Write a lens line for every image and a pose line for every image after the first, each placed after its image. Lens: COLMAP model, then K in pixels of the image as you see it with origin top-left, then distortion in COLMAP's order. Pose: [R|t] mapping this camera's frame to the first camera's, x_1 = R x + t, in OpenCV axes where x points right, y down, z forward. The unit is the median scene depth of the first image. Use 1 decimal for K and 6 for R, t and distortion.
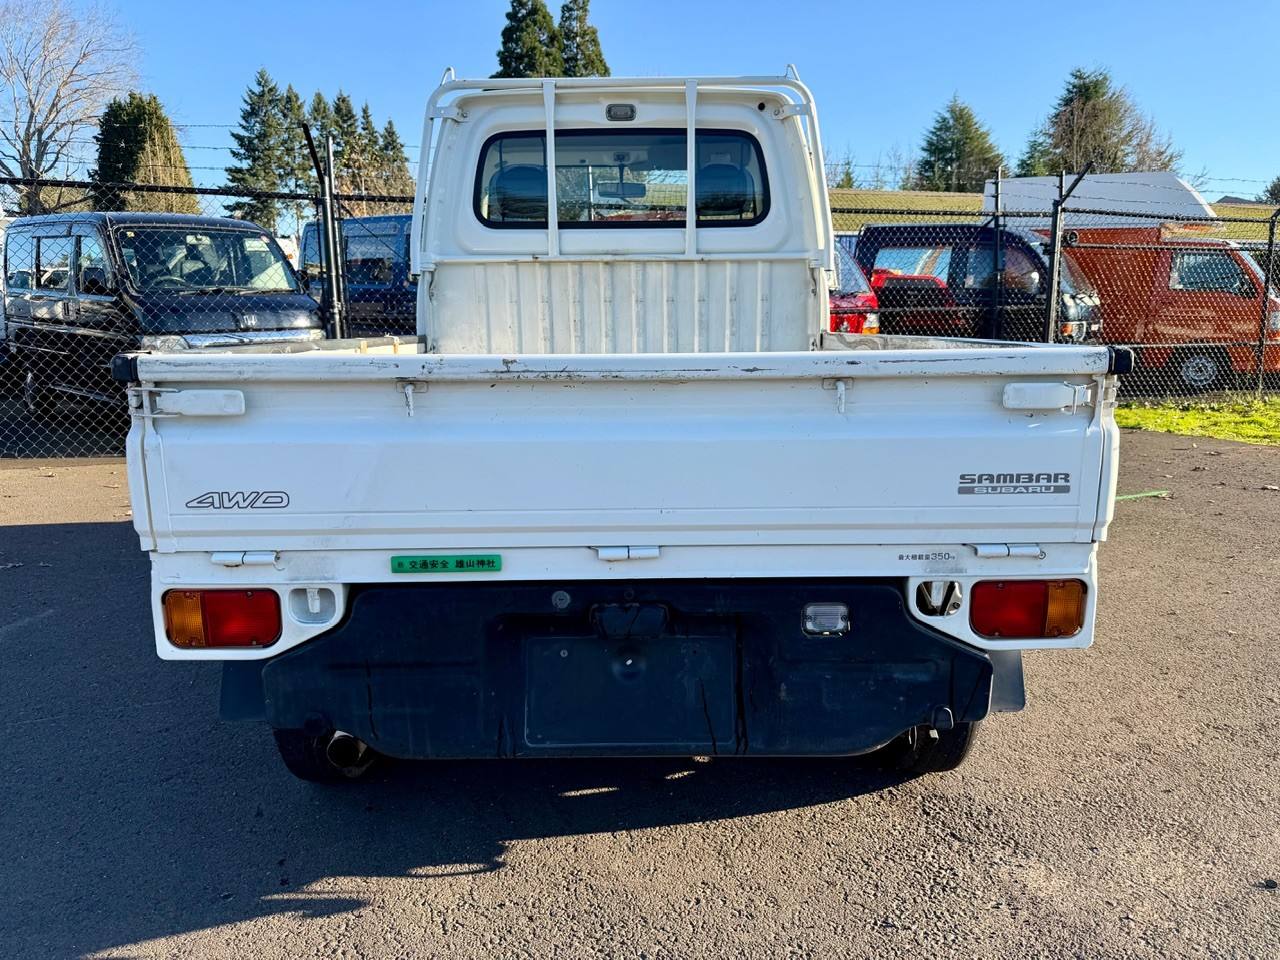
lens RADIAL K [[908.1, 0, 628.6], [0, 908.1, 484.3], [0, 0, 1]] dist [0.090015, -0.173118]
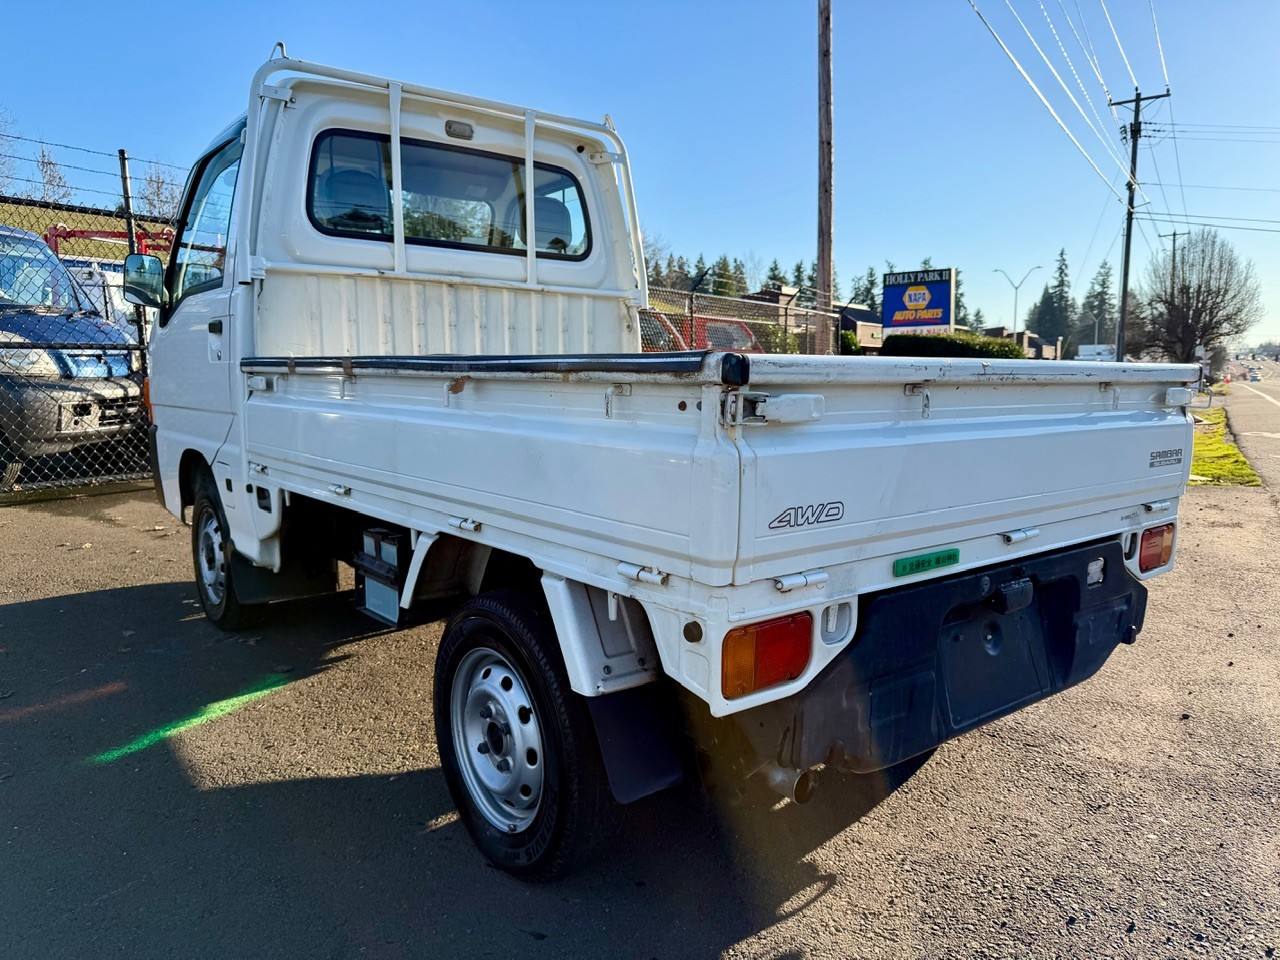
lens RADIAL K [[908.1, 0, 628.6], [0, 908.1, 484.3], [0, 0, 1]] dist [0.090015, -0.173118]
pose [[0.781970, -0.059583, 0.620462, -0.482350], [0.091095, 0.995657, -0.019195, -0.005120], [-0.616624, 0.071531, 0.784001, 0.170371]]
